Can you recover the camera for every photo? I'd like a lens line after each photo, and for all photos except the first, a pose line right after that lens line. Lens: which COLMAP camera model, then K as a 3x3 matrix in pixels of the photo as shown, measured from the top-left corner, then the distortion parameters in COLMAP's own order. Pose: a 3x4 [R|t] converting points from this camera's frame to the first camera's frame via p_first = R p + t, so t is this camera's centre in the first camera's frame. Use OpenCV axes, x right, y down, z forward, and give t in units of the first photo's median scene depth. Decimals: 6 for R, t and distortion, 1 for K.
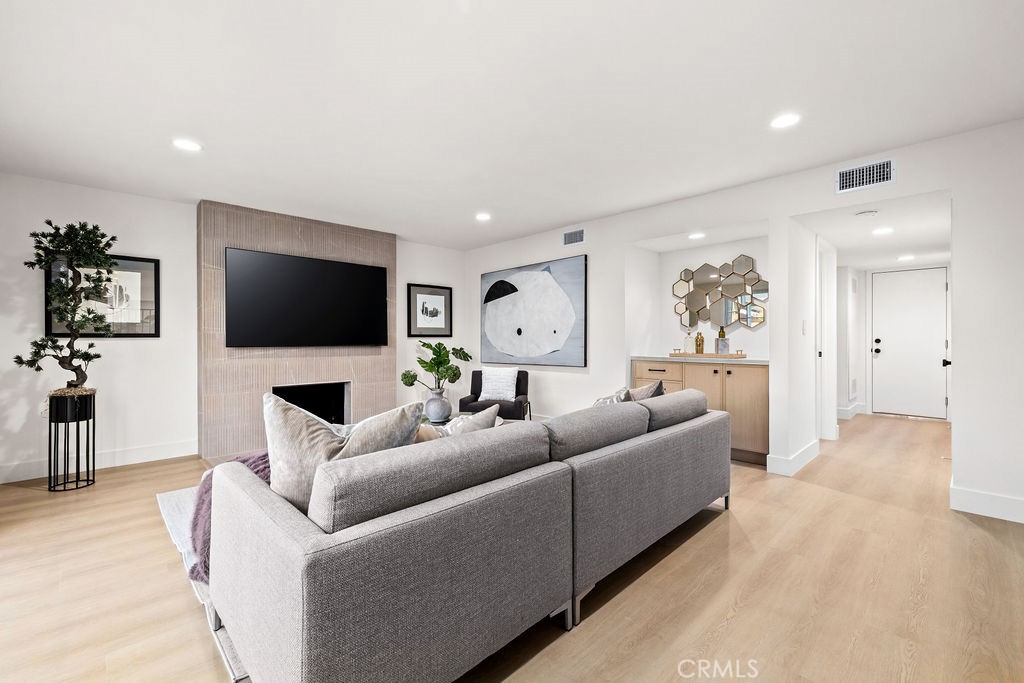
lens RADIAL K [[430.9, 0, 514.8], [0, 430.9, 339.1], [0, 0, 1]] dist [0.000303, 0.000829]
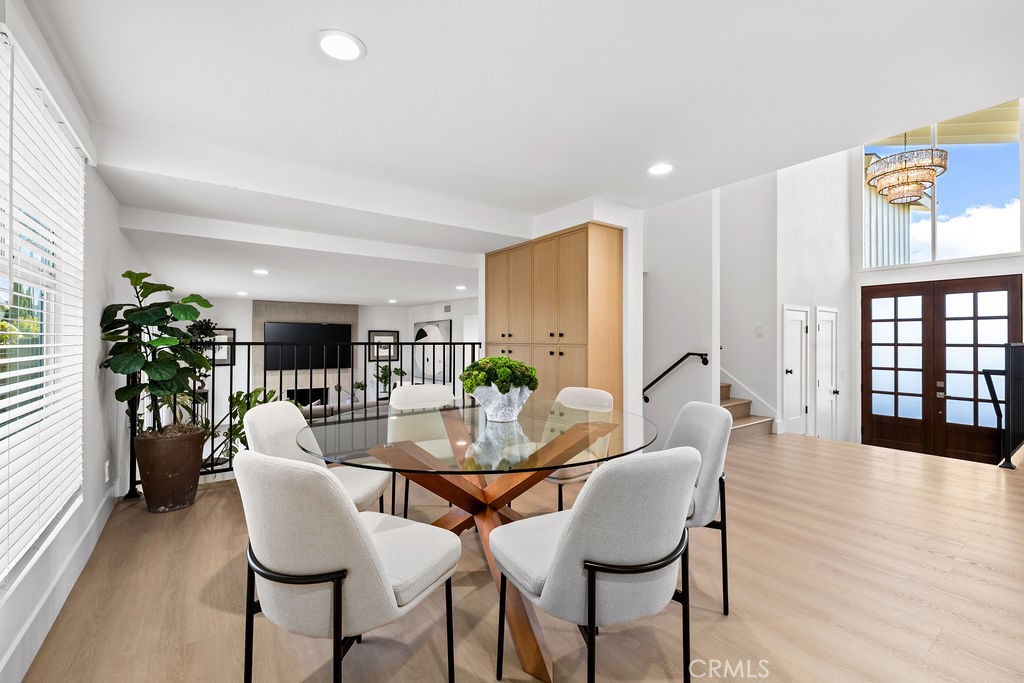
lens RADIAL K [[430.9, 0, 515.0], [0, 430.9, 337.6], [0, 0, 1]] dist [0.000303, 0.000829]
pose [[0.989055, 0.005608, -0.147439, 0.689256], [-0.006352, 0.999969, -0.004581, -0.113814], [0.147409, 0.005467, 0.989061, -0.725475]]
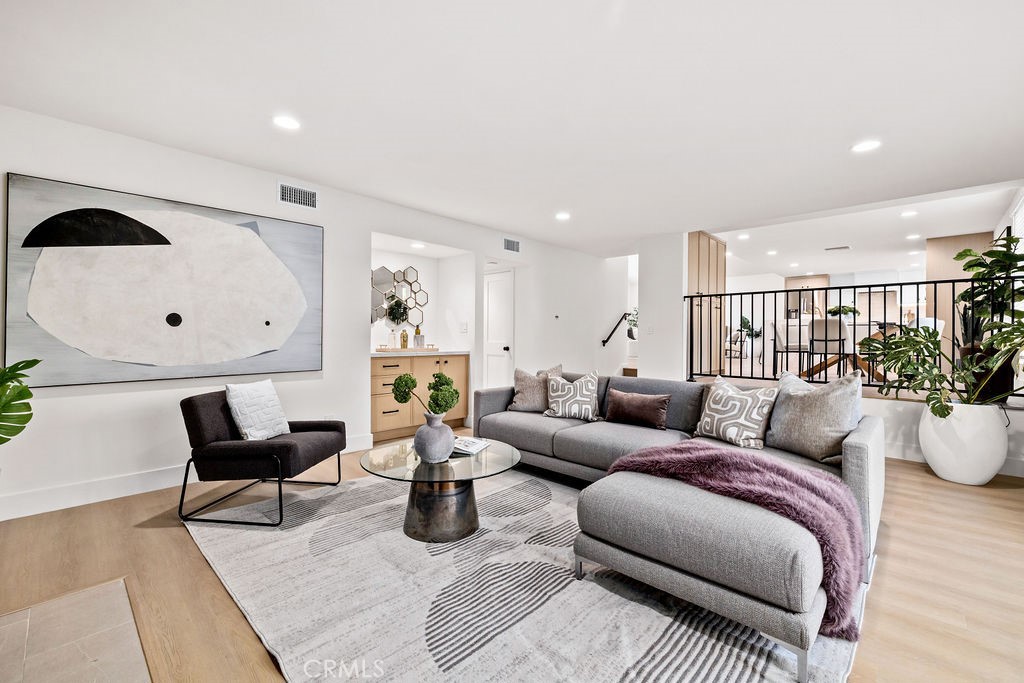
lens RADIAL K [[430.9, 0, 509.8], [0, 430.9, 341.6], [0, 0, 1]] dist [0.000303, 0.000829]
pose [[-0.026300, -0.011772, 0.999585, -0.623154], [-0.009514, 0.999888, 0.011525, 0.000108], [-0.999609, -0.009207, -0.026409, 0.669153]]
